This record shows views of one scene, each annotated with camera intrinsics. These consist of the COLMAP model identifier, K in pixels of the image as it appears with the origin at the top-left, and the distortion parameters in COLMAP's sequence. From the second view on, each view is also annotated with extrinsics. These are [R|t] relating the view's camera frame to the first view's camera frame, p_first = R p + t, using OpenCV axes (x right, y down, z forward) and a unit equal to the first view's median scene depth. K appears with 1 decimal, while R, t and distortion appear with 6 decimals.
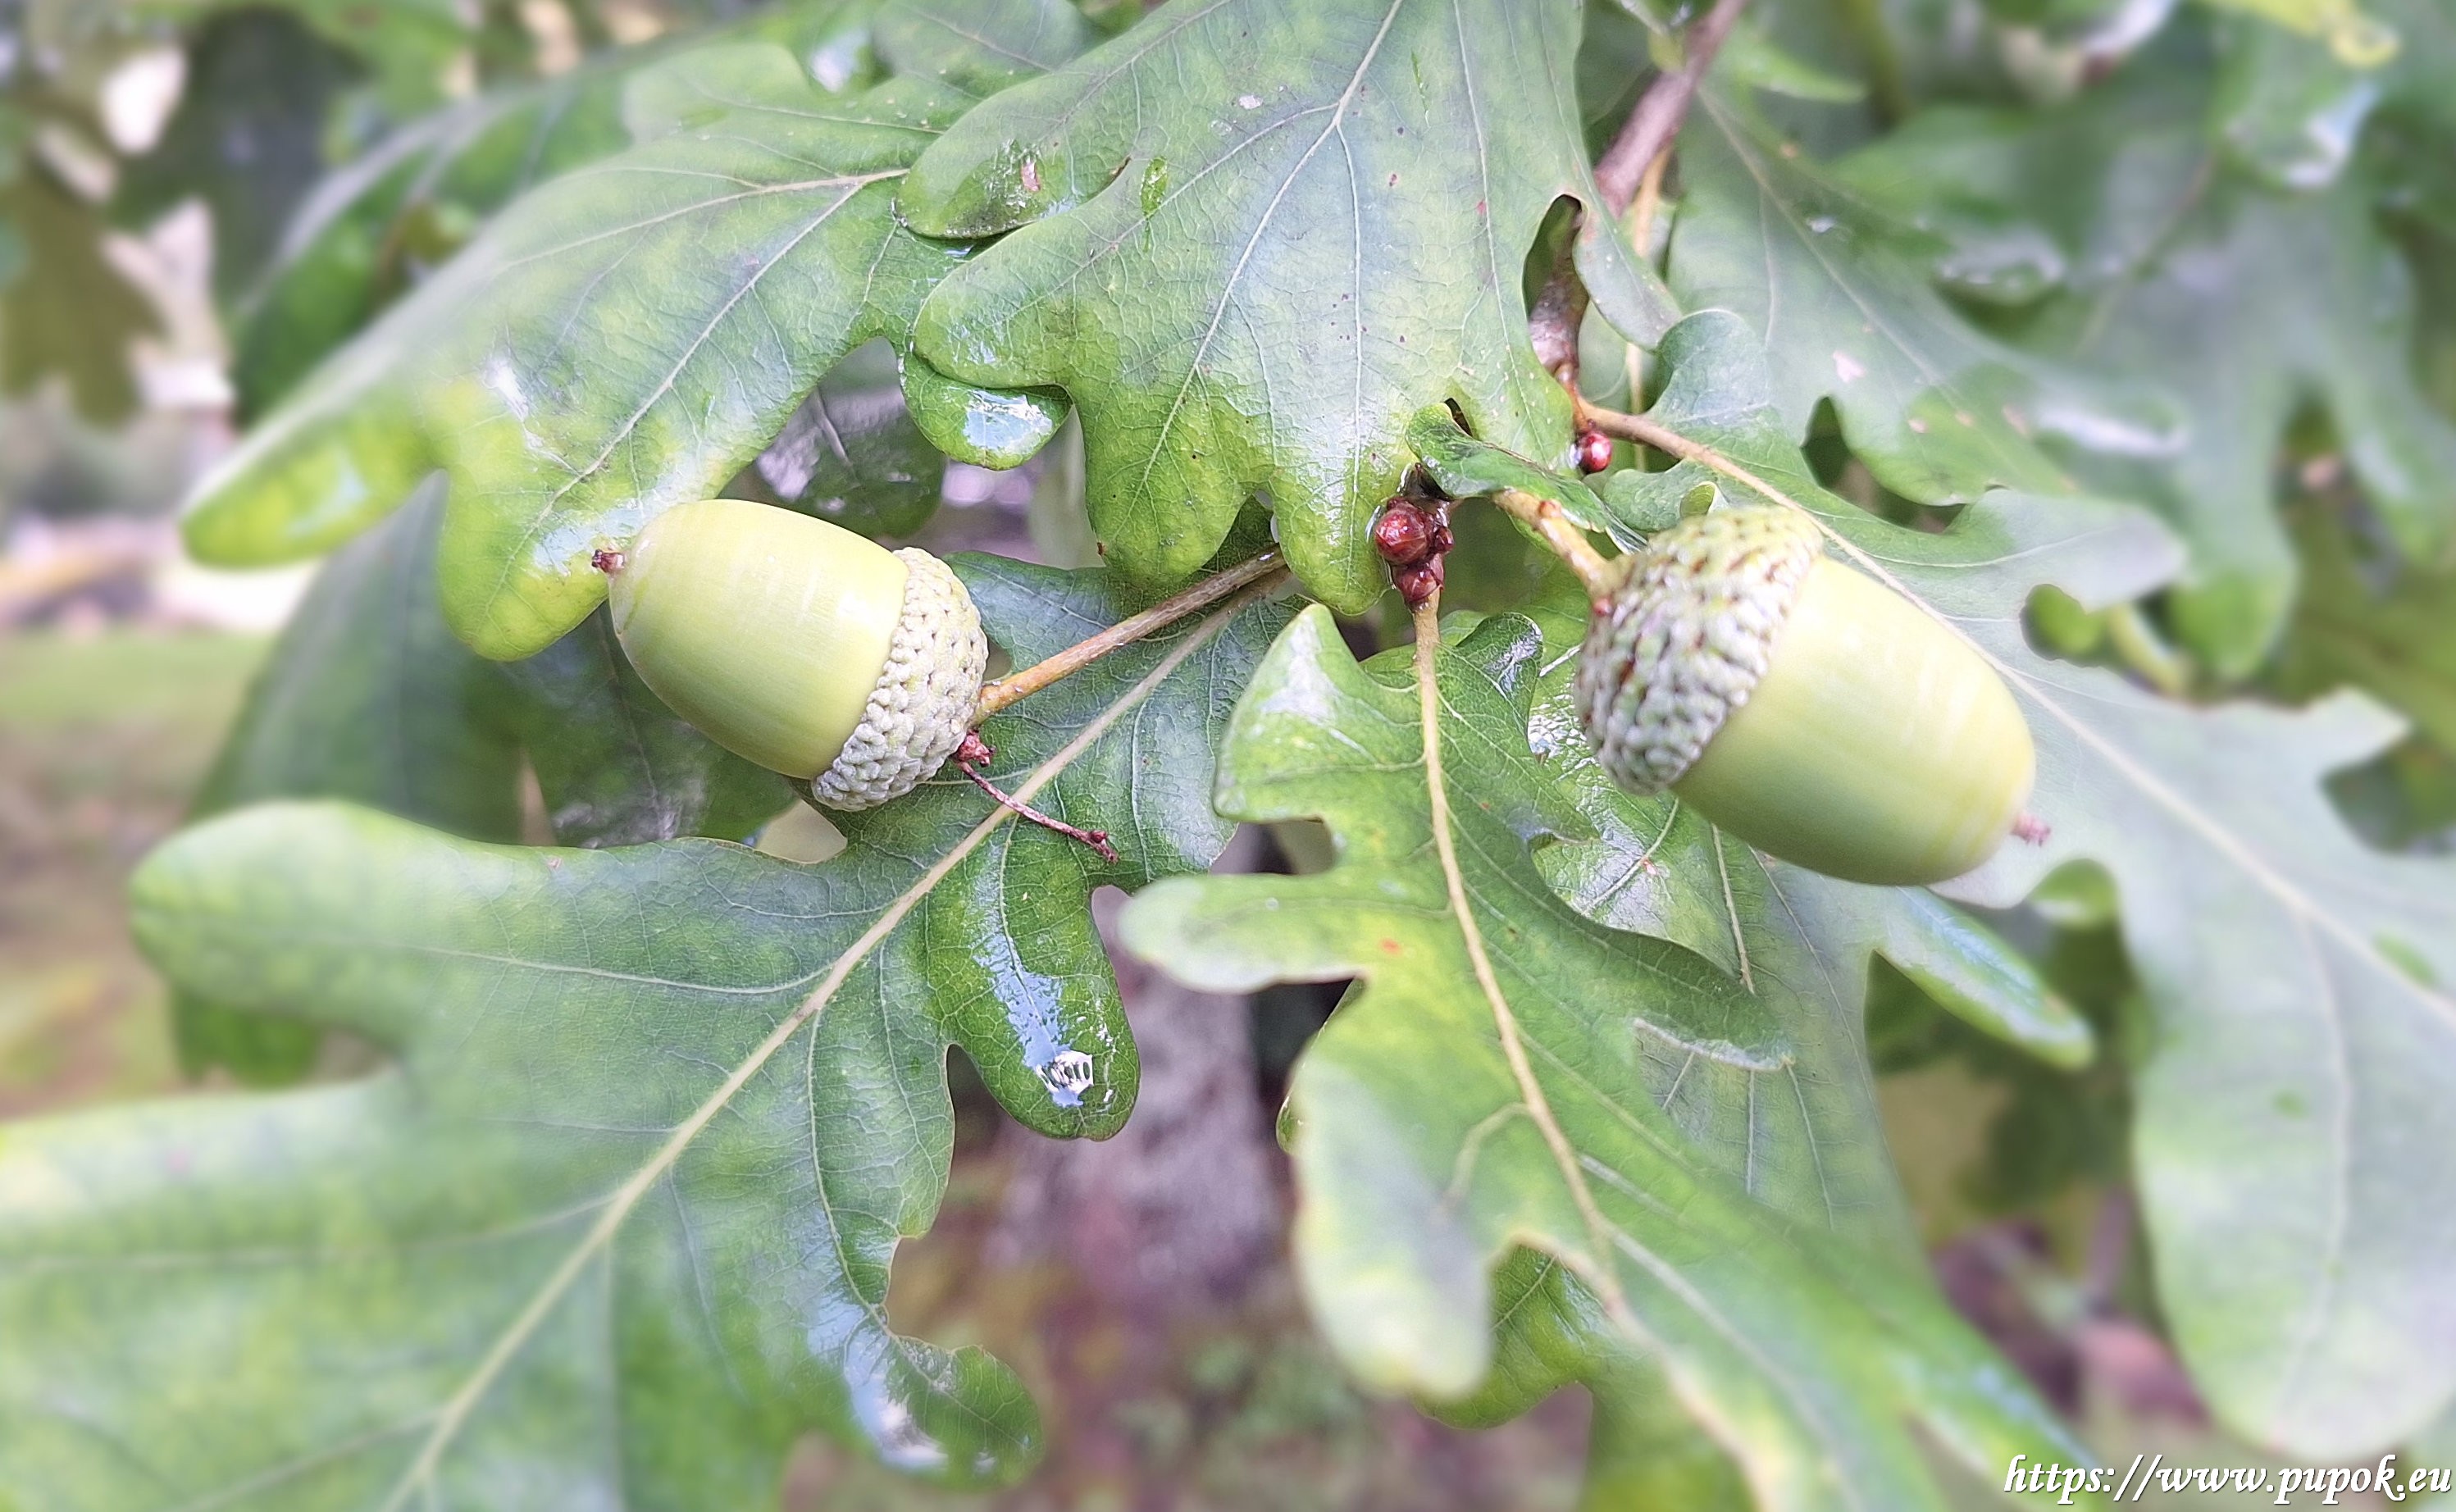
lens RADIAL K [[3029.1, 0, 1228.0], [0, 3029.1, 756.0], [0, 0, 1]] dist [0.087254, -0.006542]
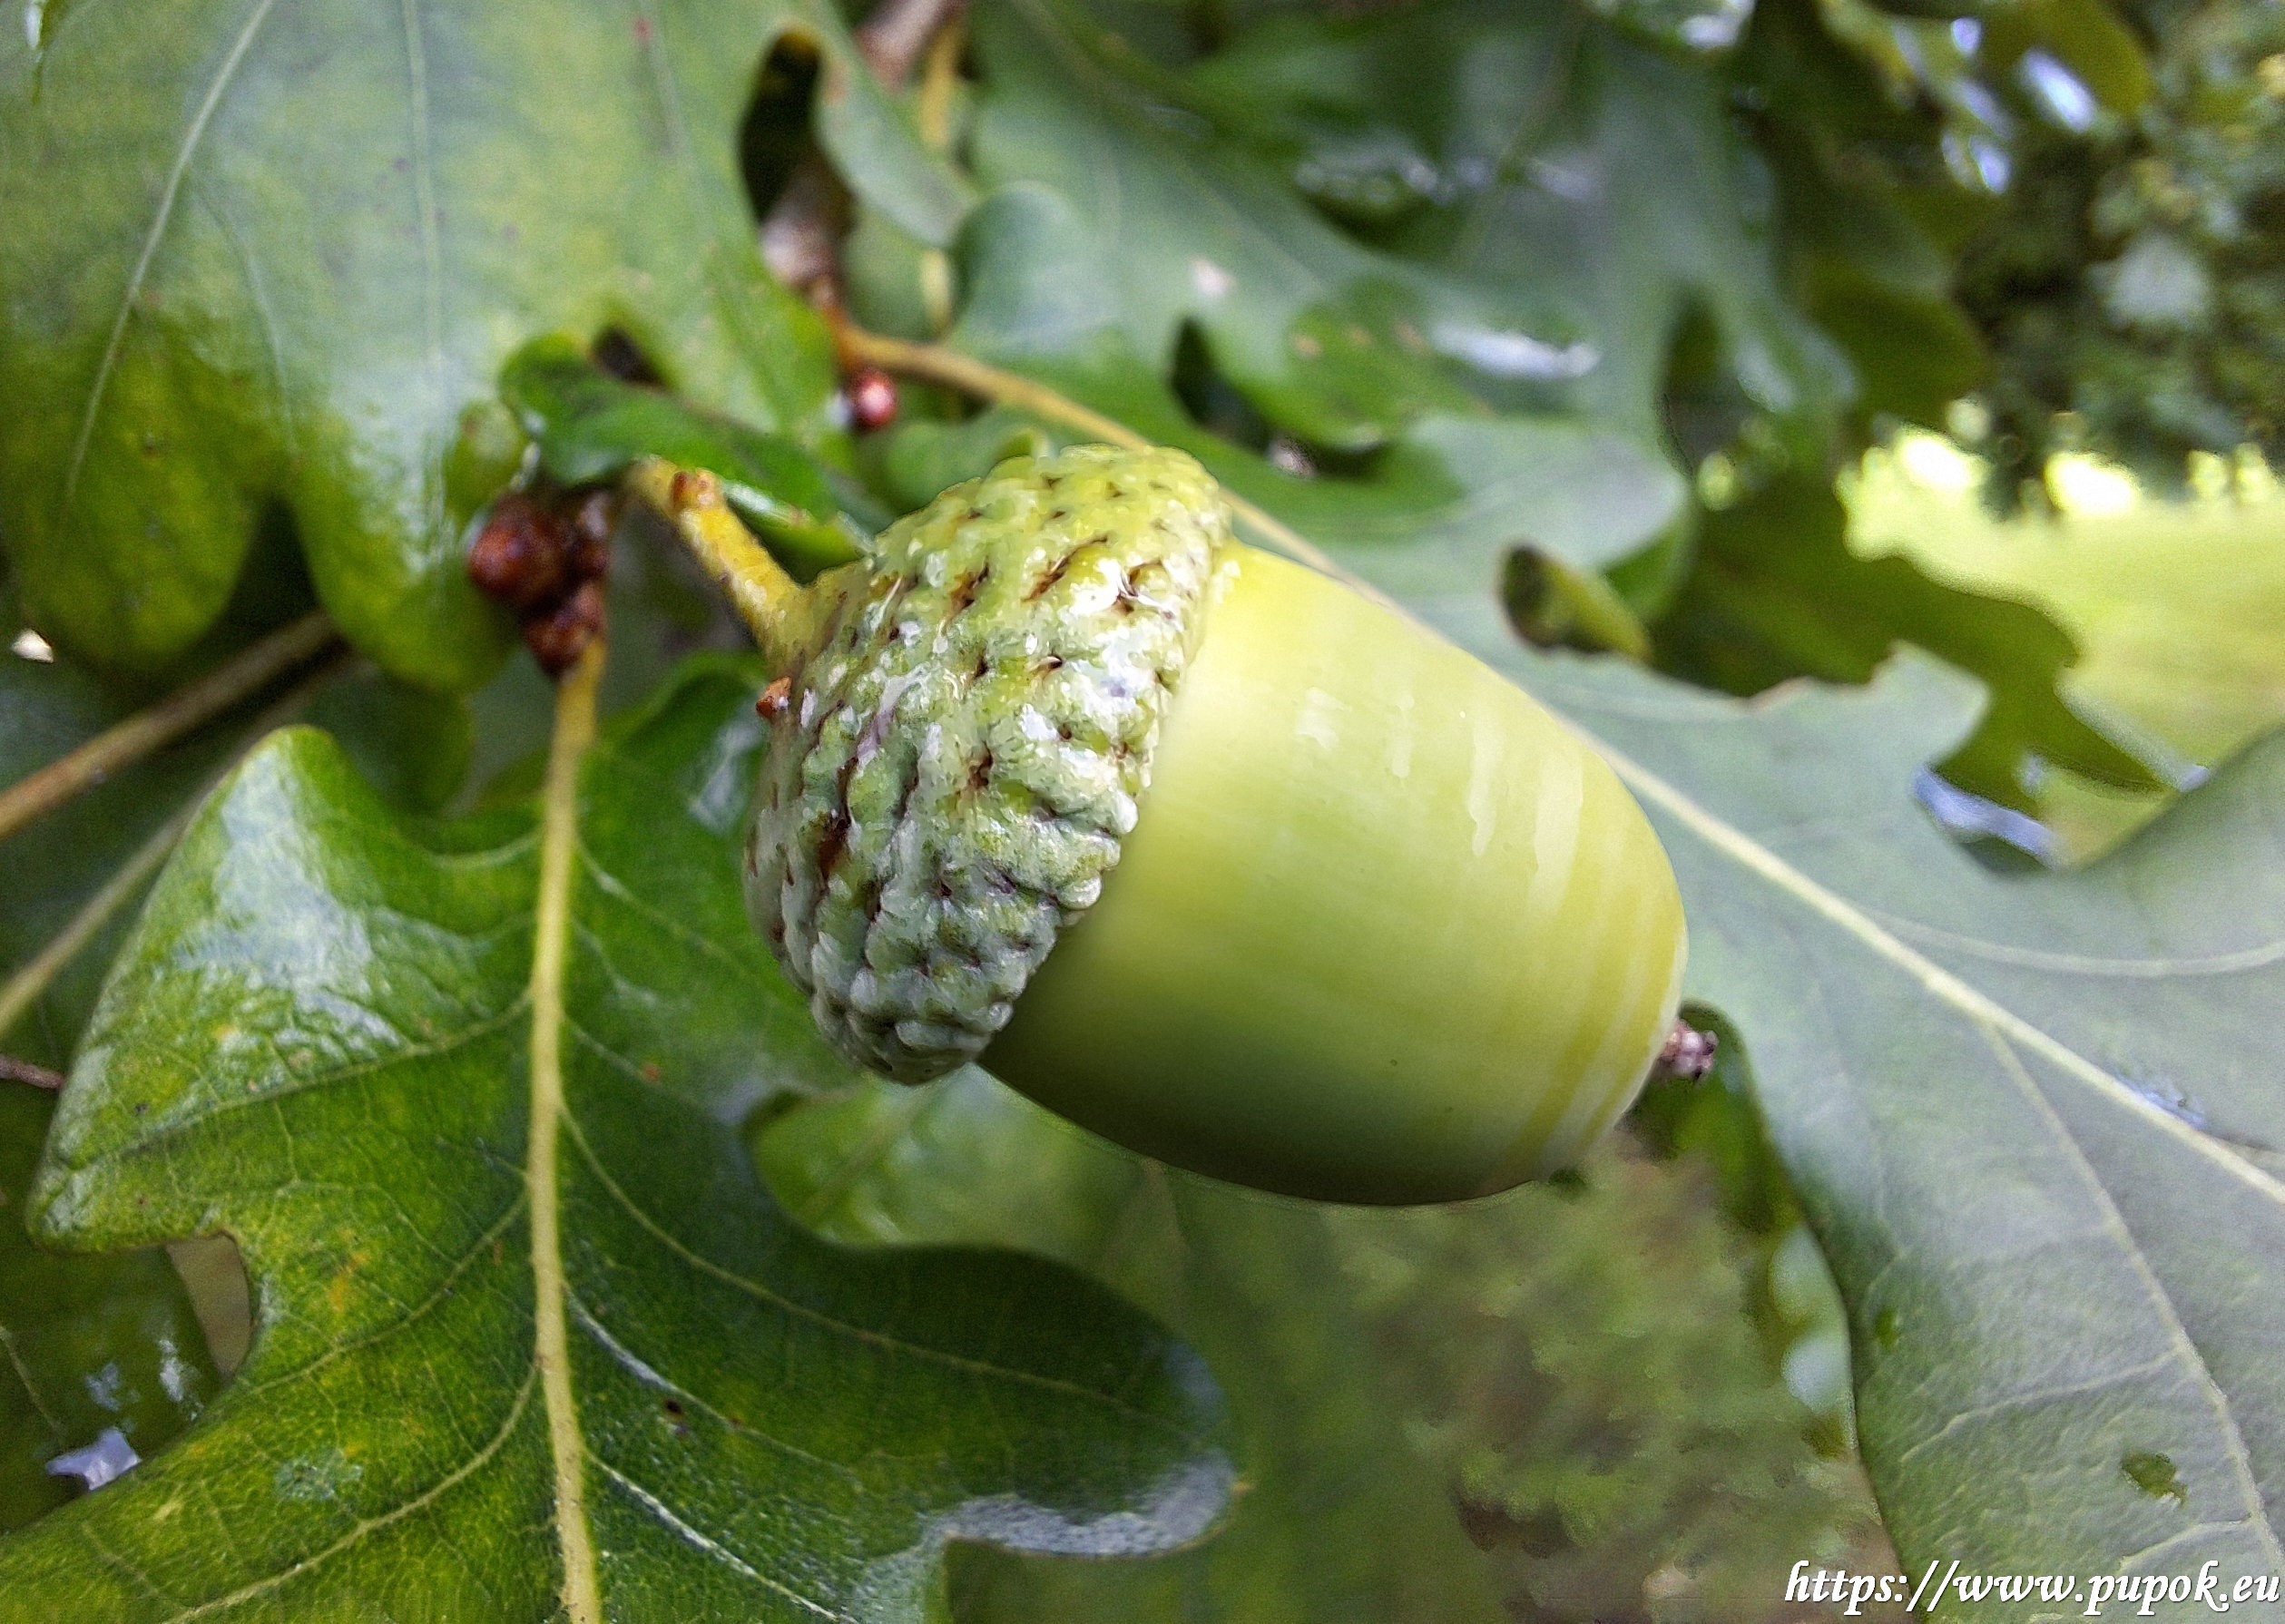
lens RADIAL K [[1701.1, 0, 1142.5], [0, 1701.1, 812.0], [0, 0, 1]] dist [0.022855, 0.001964]
pose [[0.981193, -0.114299, 0.155551, 0.120452], [0.098389, 0.989442, 0.106418, -0.047691], [-0.166072, -0.089112, 0.982079, 0.655678]]
